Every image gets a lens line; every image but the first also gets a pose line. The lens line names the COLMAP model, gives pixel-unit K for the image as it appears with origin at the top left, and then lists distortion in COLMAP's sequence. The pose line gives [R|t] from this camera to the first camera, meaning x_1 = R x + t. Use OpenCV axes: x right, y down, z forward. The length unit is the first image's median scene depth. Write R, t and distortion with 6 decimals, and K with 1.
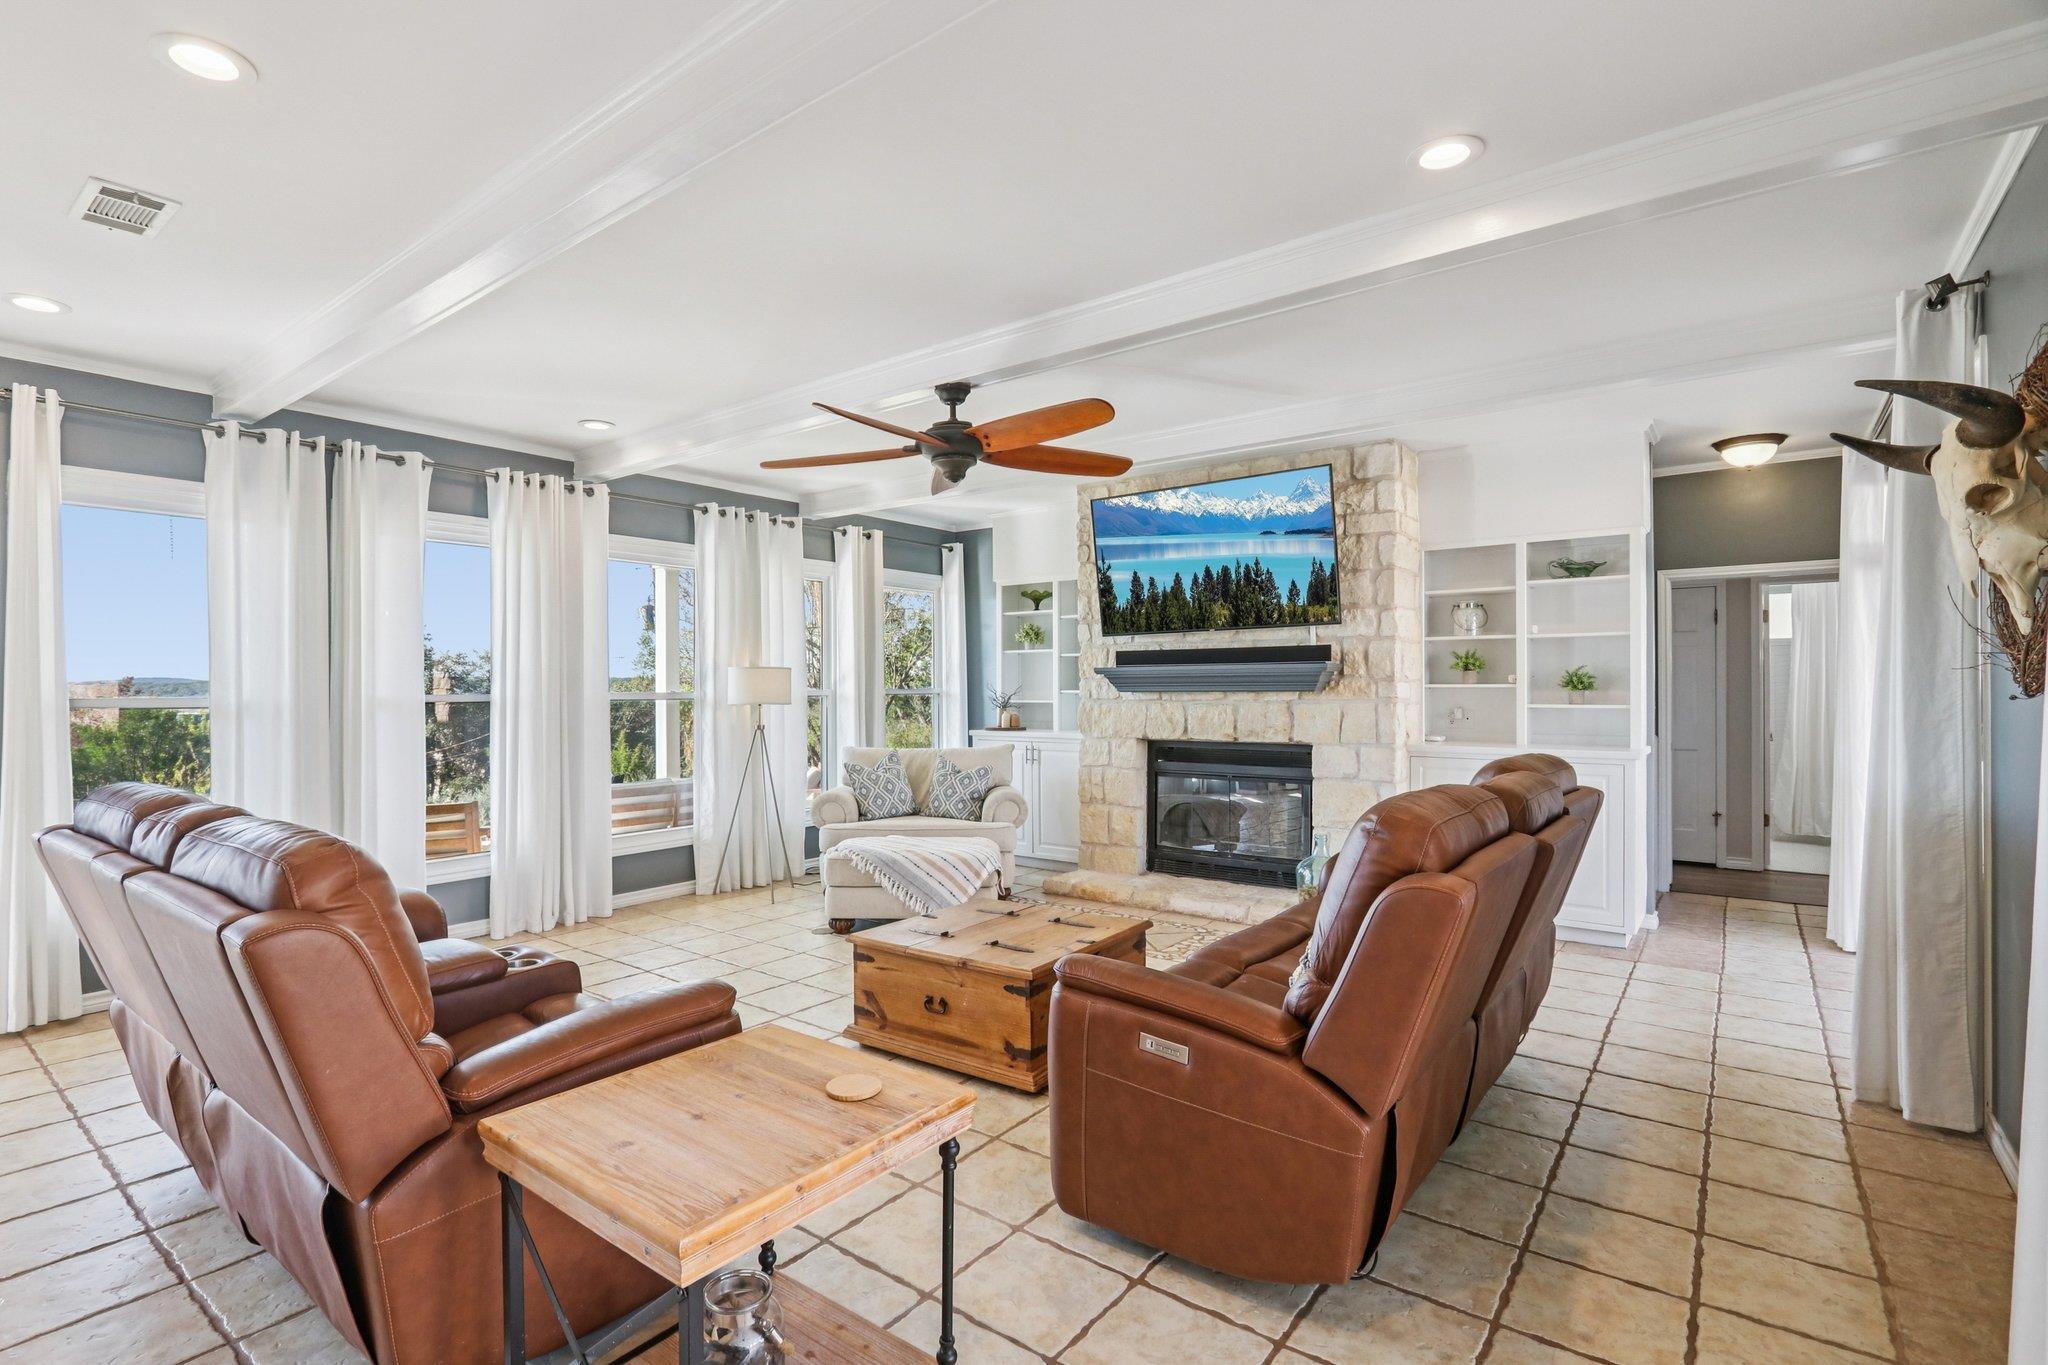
lens RADIAL K [[979.8, 0, 1006.7], [0, 979.8, 689.6], [0, 0, 1]] dist [-0.019313, 0.002904]
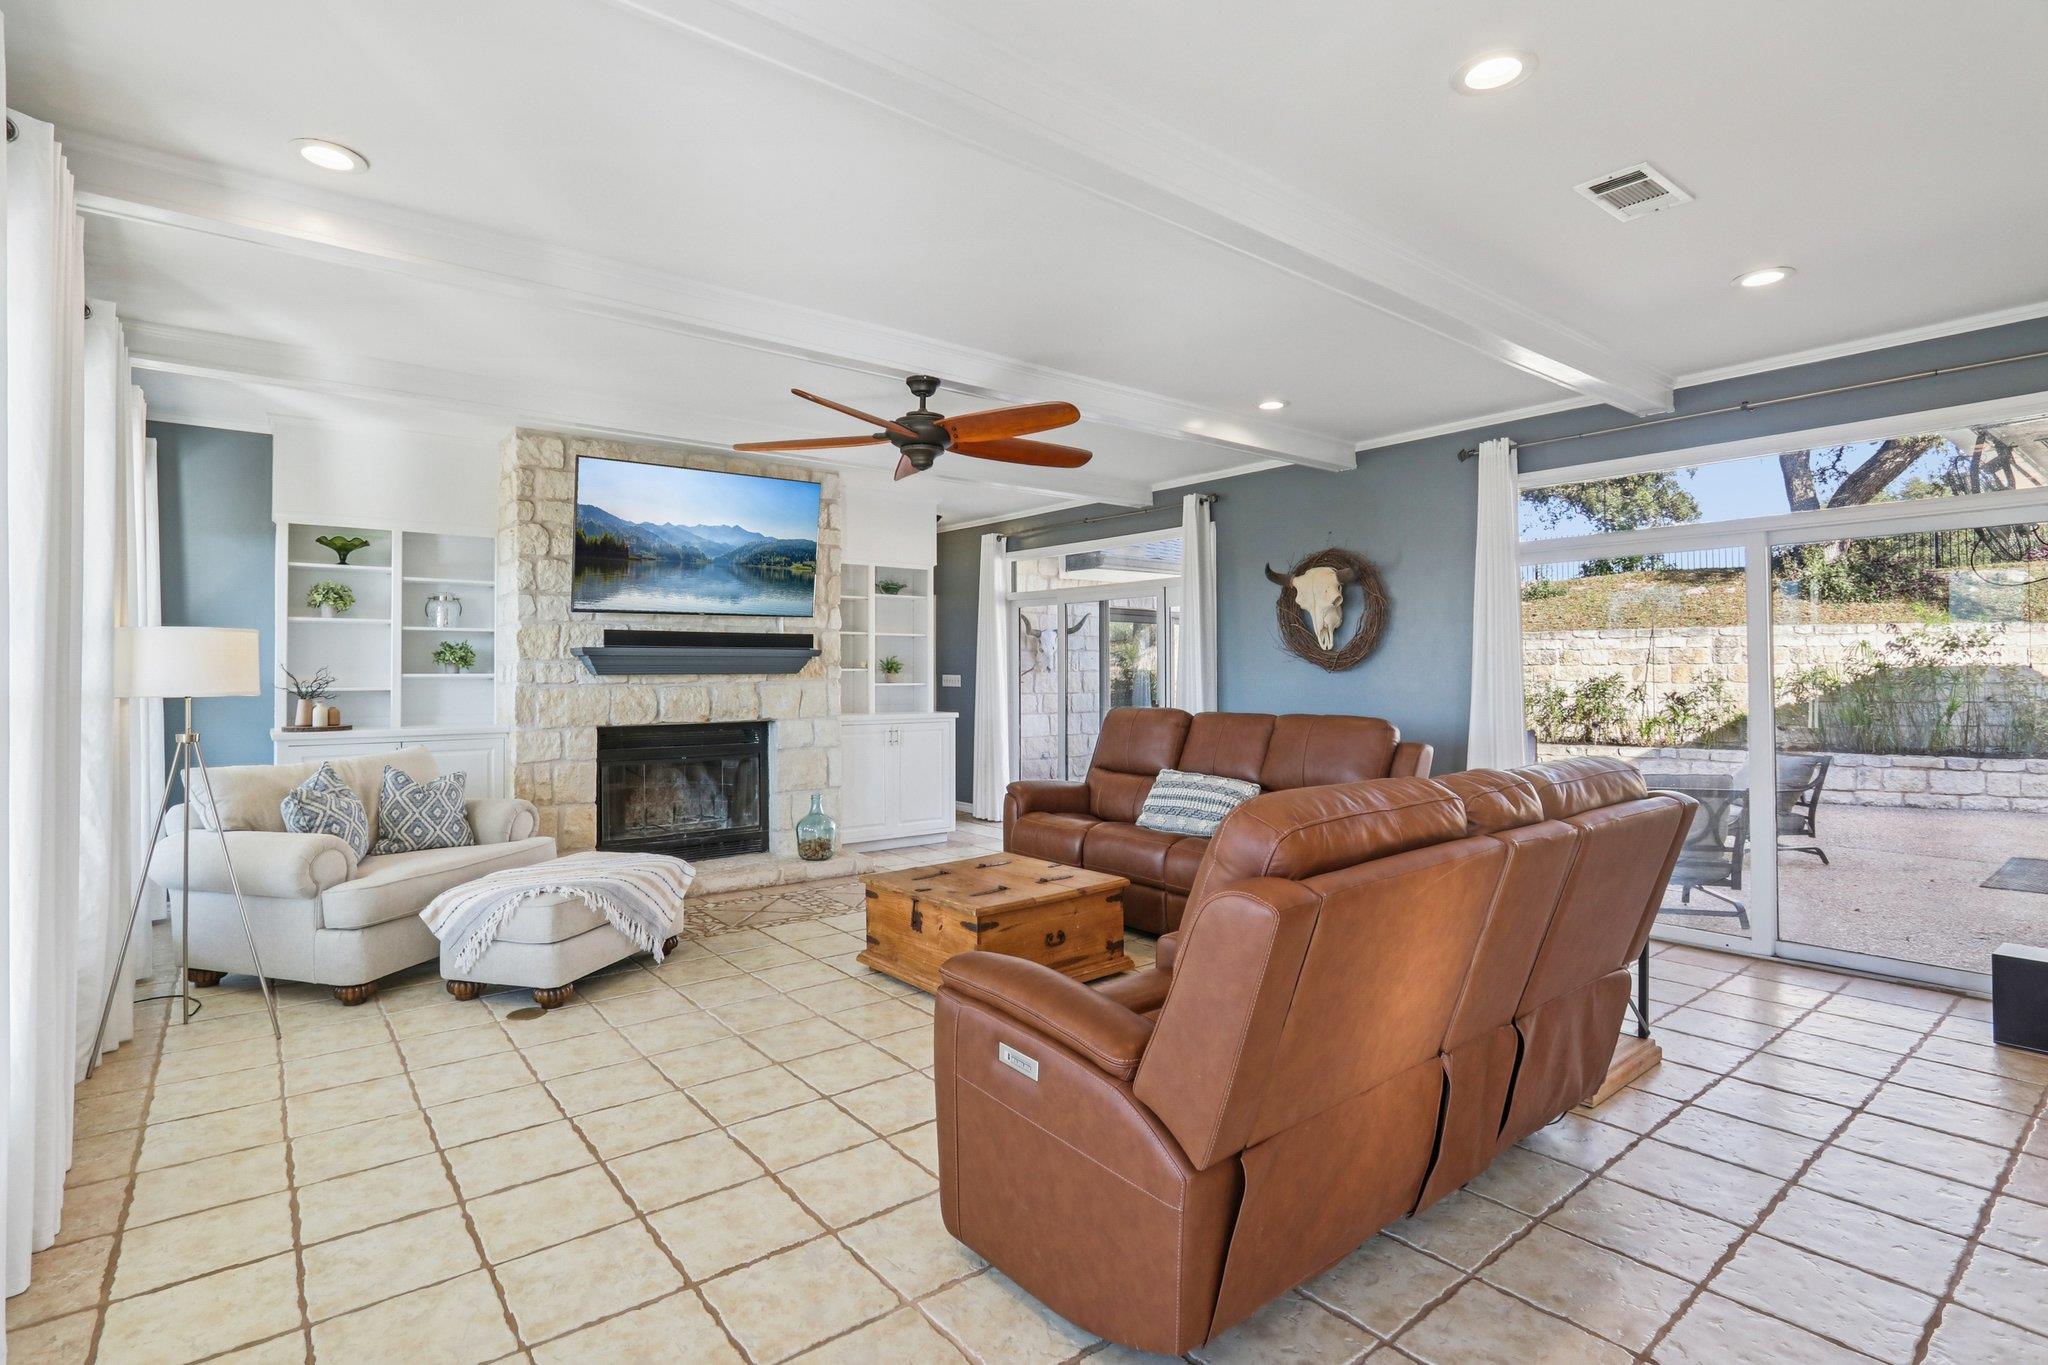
lens RADIAL K [[979.8, 0, 1018.2], [0, 979.8, 671.3], [0, 0, 1]] dist [-0.019313, 0.002904]
pose [[0.247632, 0.001571, 0.968853, -0.664034], [0.001700, 0.999996, -0.002056, 0.001552], [-0.968853, 0.002156, 0.247628, 0.407222]]
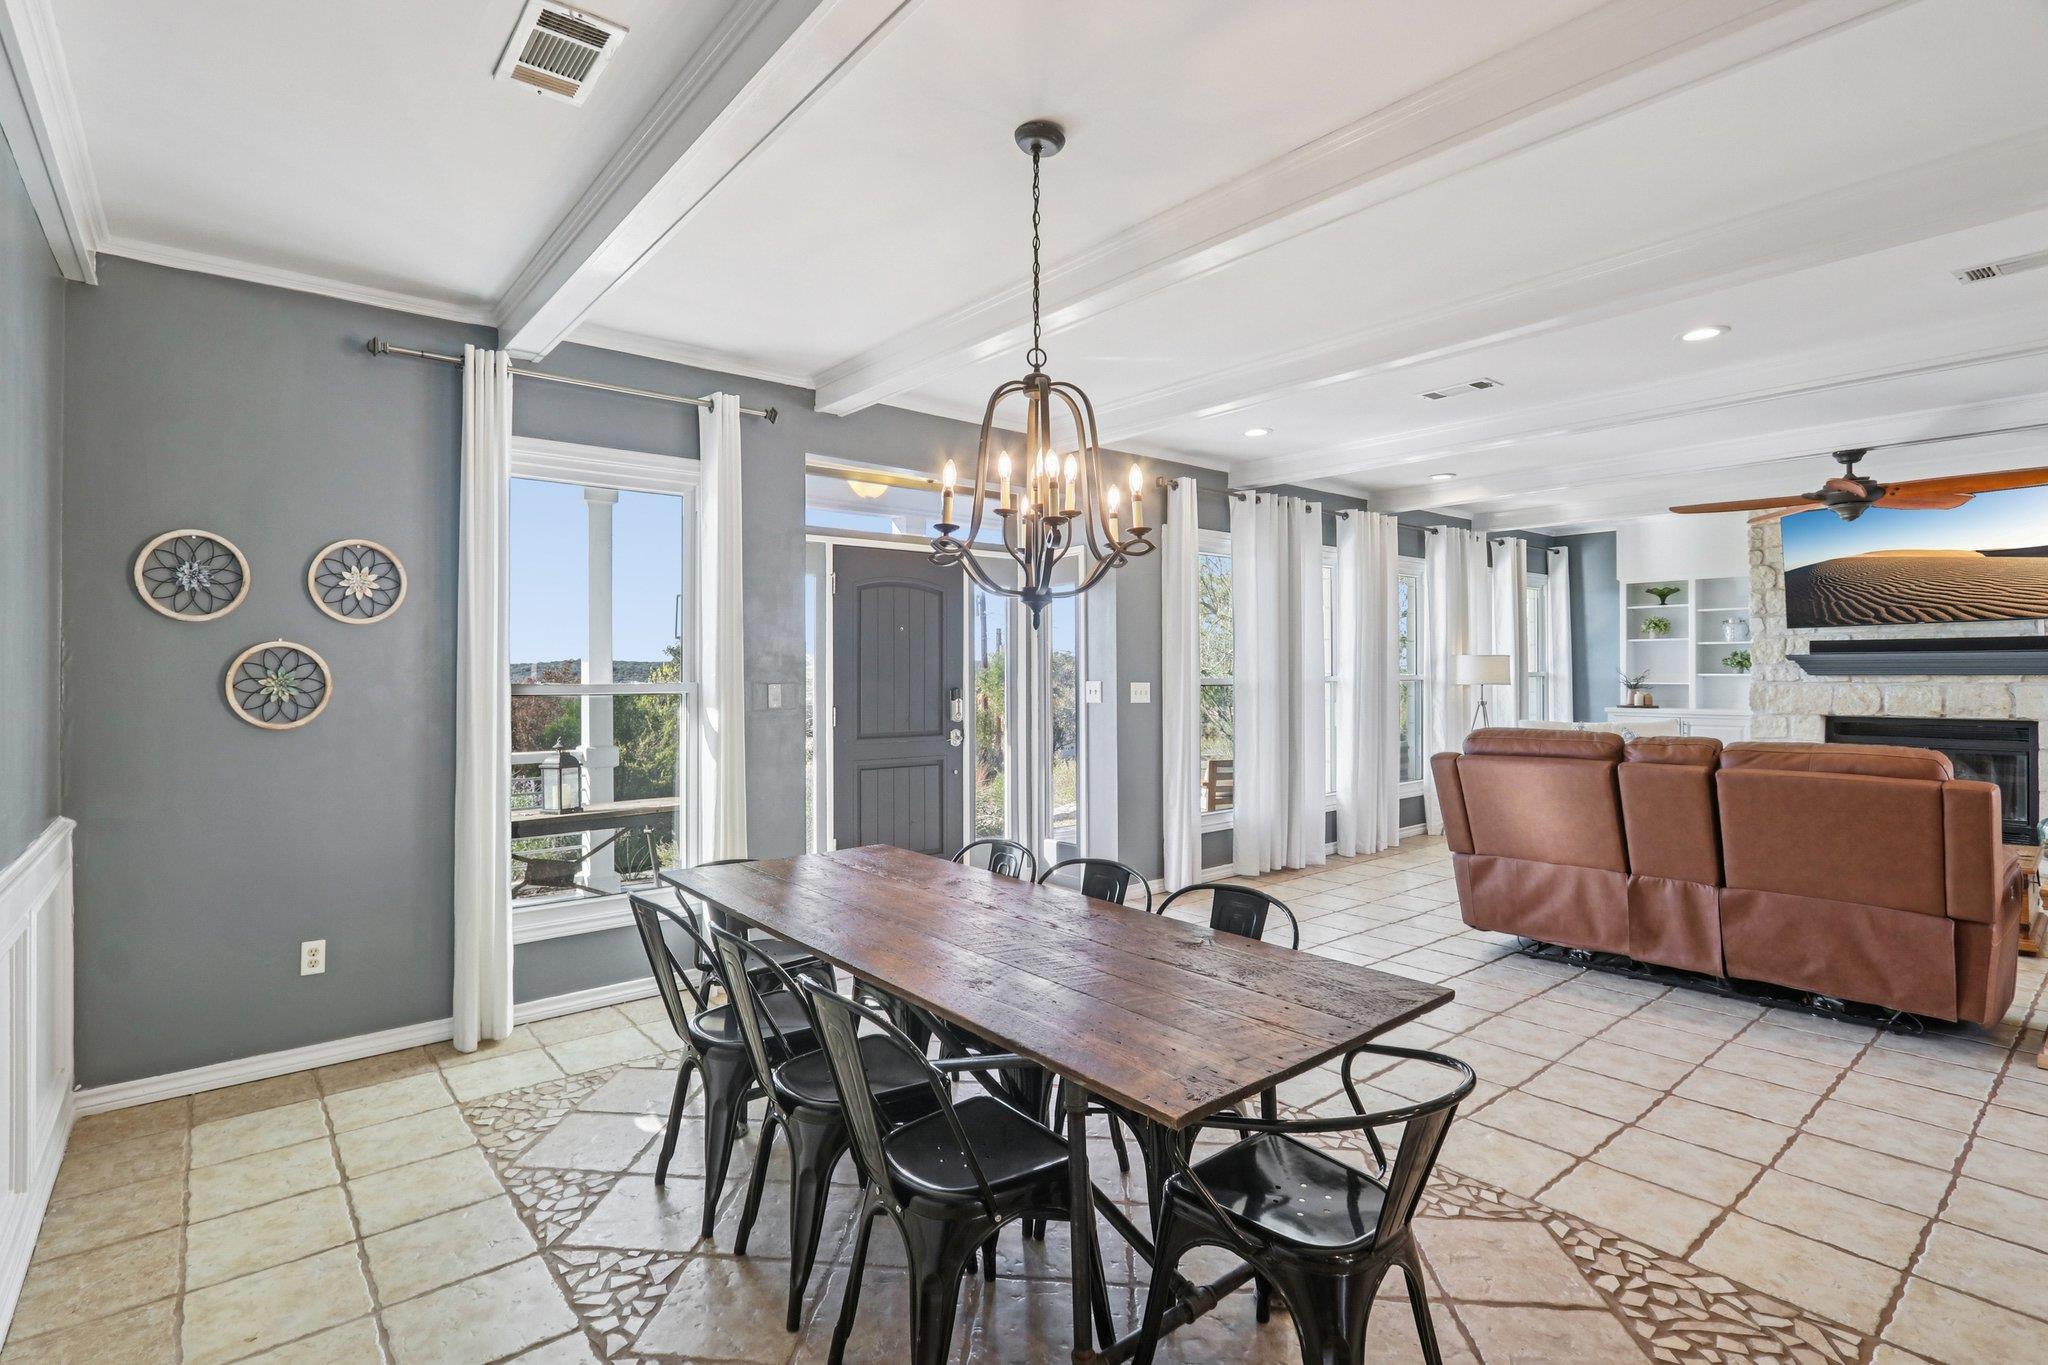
lens RADIAL K [[979.8, 0, 987.7], [0, 979.8, 665.1], [0, 0, 1]] dist [-0.019313, 0.002904]
pose [[0.971773, -0.000240, -0.235918, -0.579084], [-0.000737, 0.999992, -0.004051, -0.004418], [0.235917, 0.004111, 0.971765, -0.373435]]
